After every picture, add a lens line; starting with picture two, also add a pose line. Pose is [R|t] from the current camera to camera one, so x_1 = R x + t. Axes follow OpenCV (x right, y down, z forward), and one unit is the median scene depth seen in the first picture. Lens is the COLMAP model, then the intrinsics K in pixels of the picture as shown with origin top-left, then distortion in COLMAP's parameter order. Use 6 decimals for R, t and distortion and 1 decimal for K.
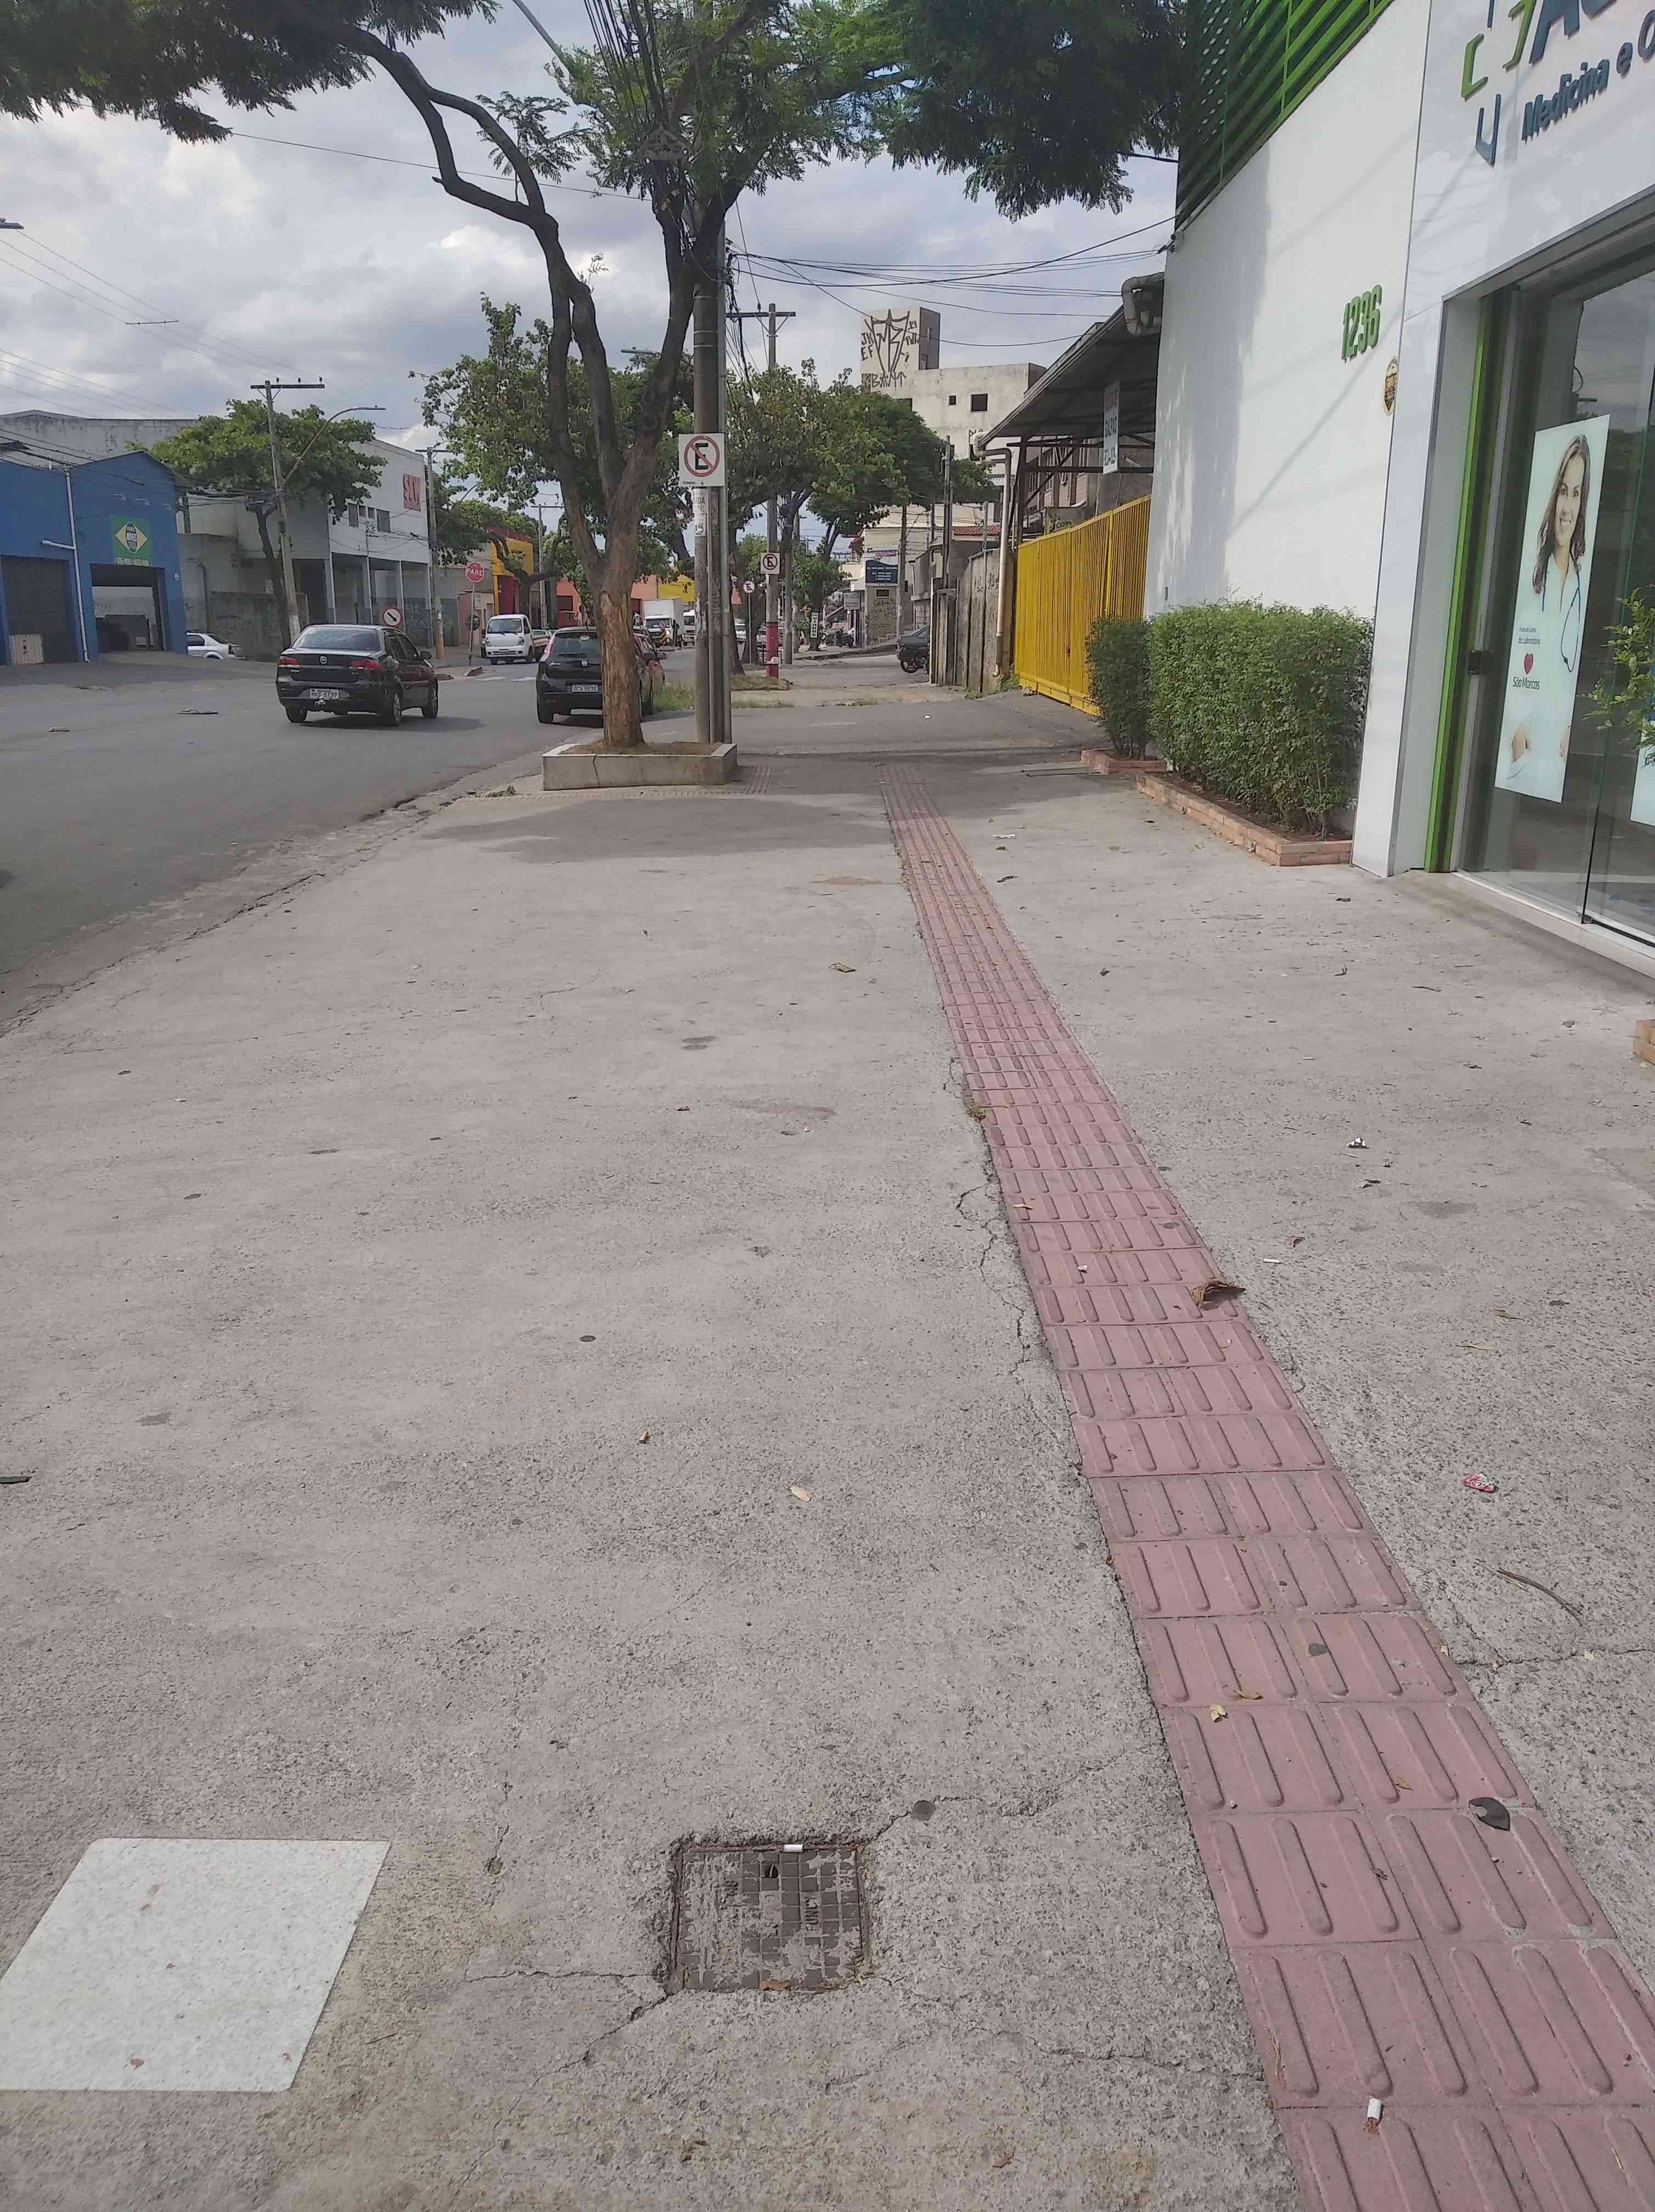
lens RADIAL K [[1762.5, 0, 817.1], [0, 1762.5, 1105.4], [0, 0, 1]] dist [0.044676, -0.047013]
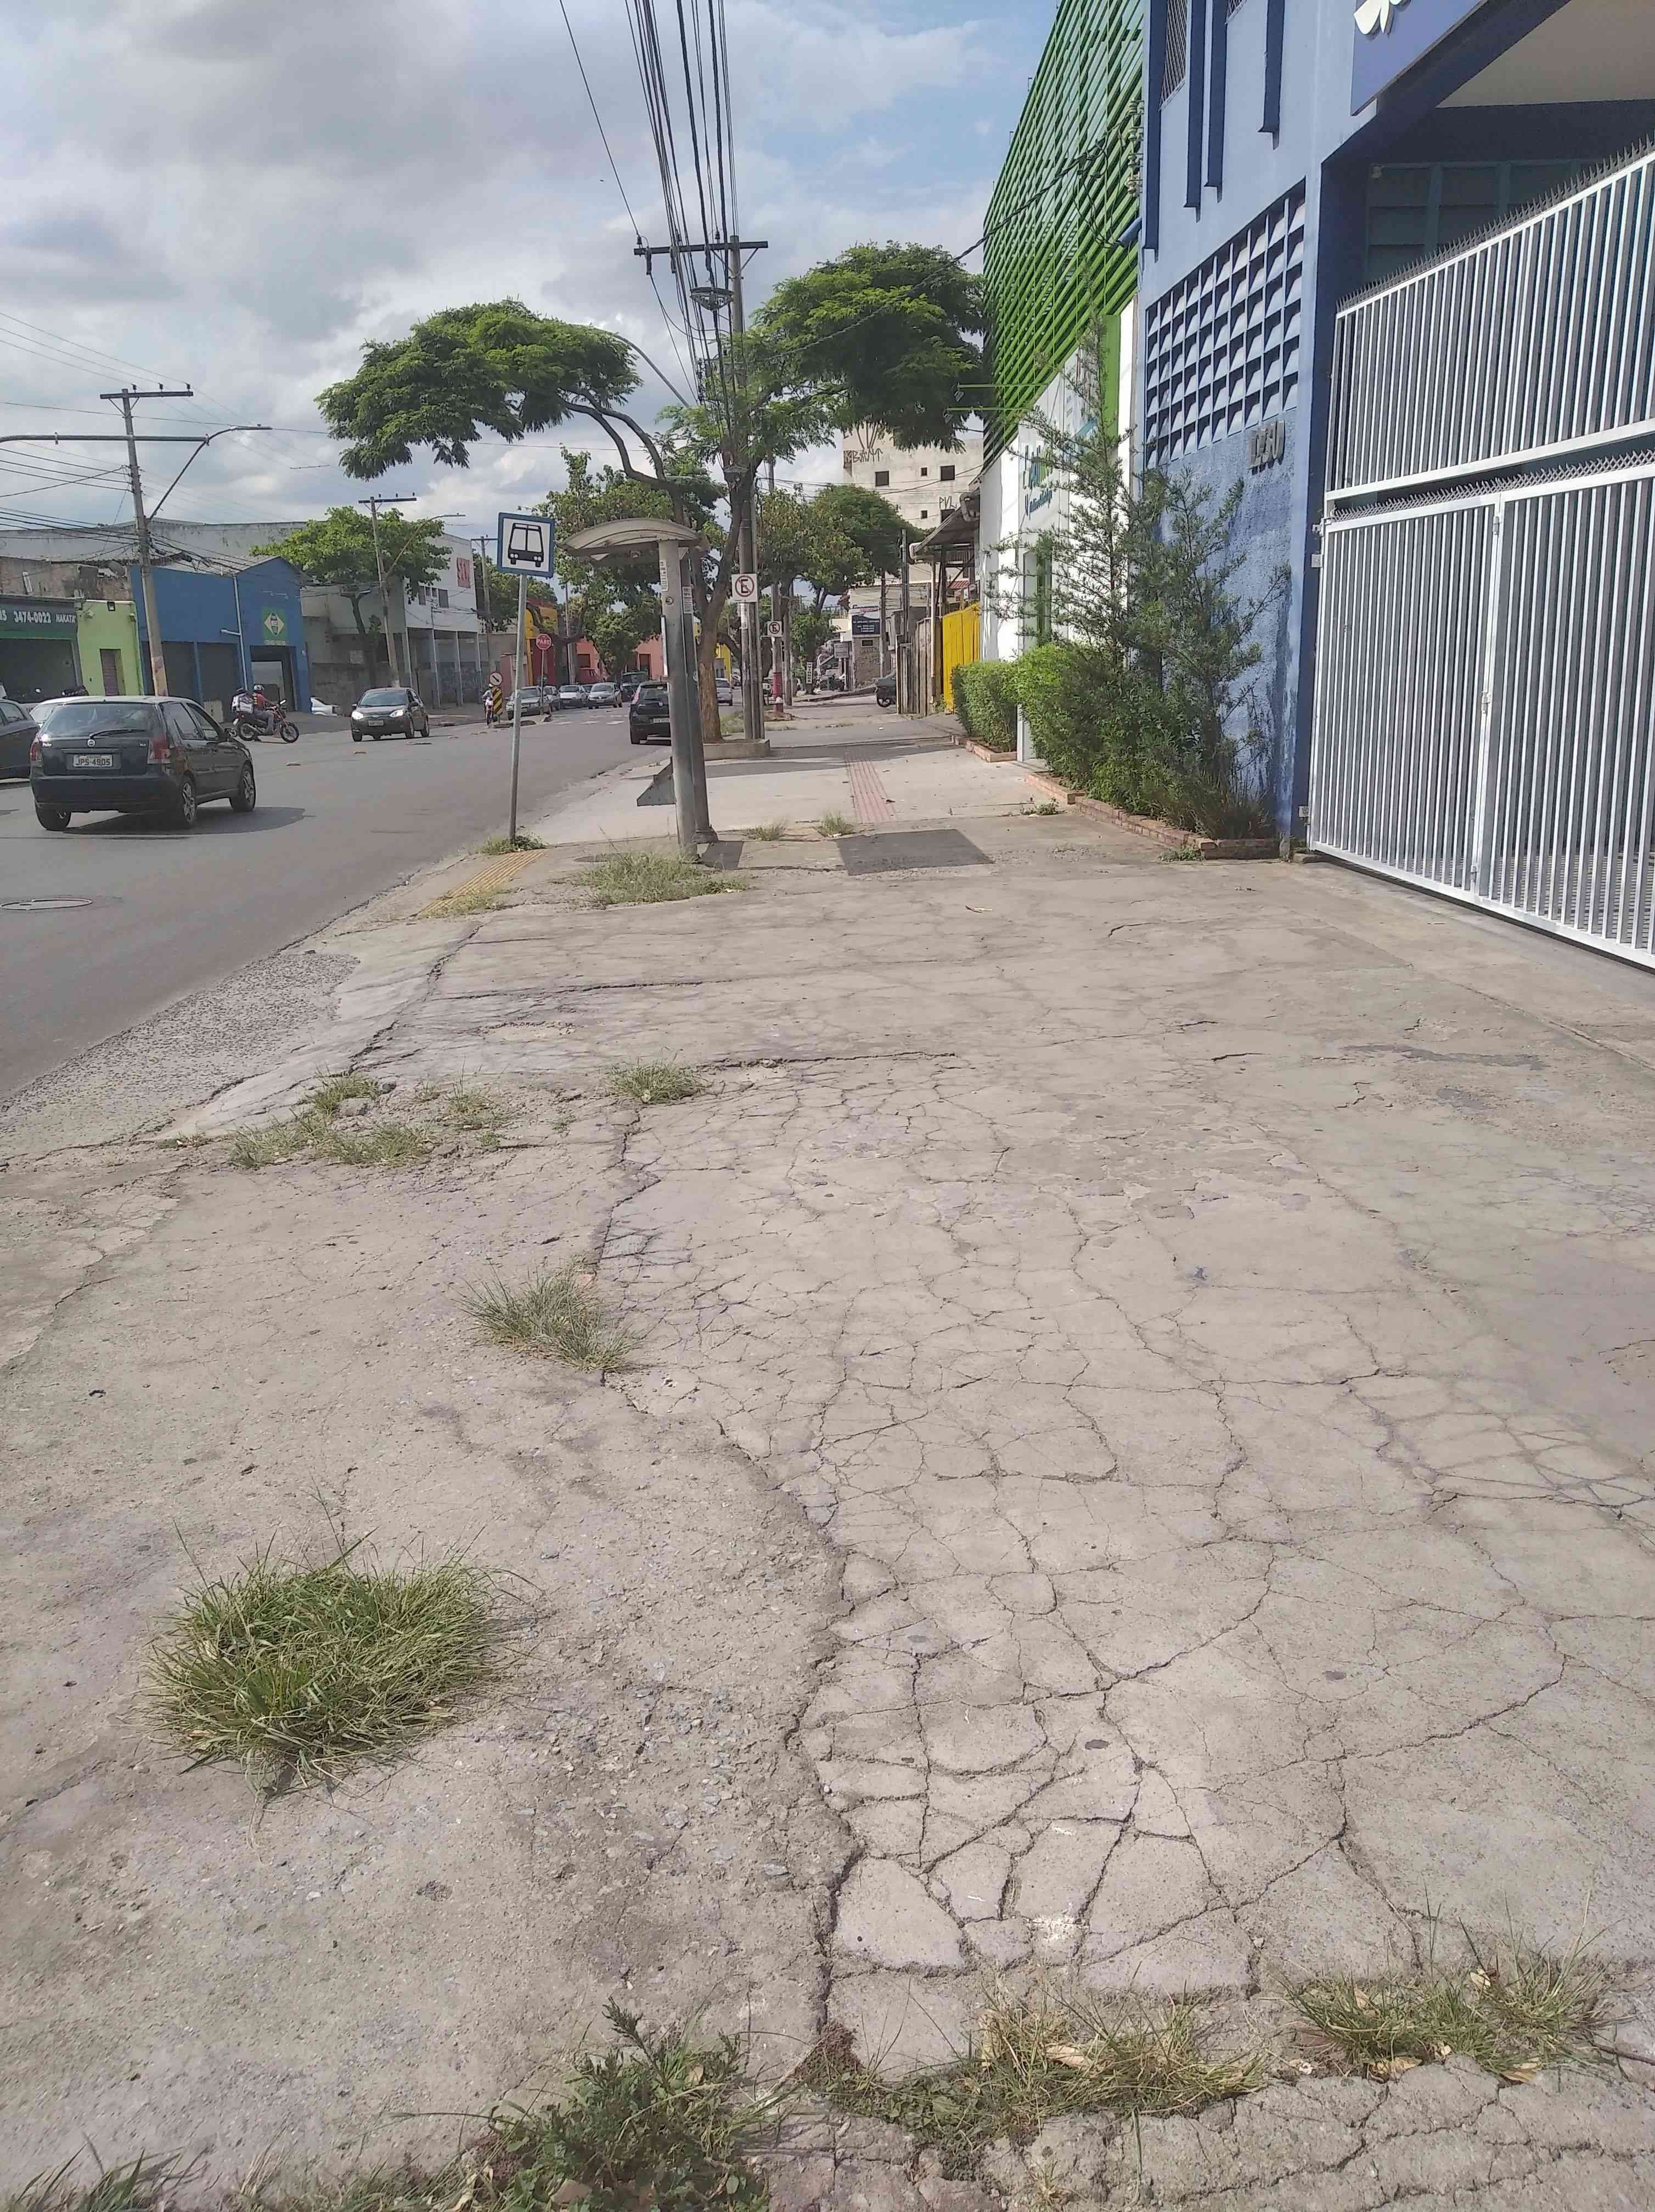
lens RADIAL K [[1762.5, 0, 820.4], [0, 1762.5, 1106.3], [0, 0, 1]] dist [0.044676, -0.047013]
pose [[0.999436, -0.033388, -0.003675, 0.006801], [0.033290, 0.999154, -0.024158, 0.640674], [0.004478, 0.024022, 0.999701, -2.389898]]
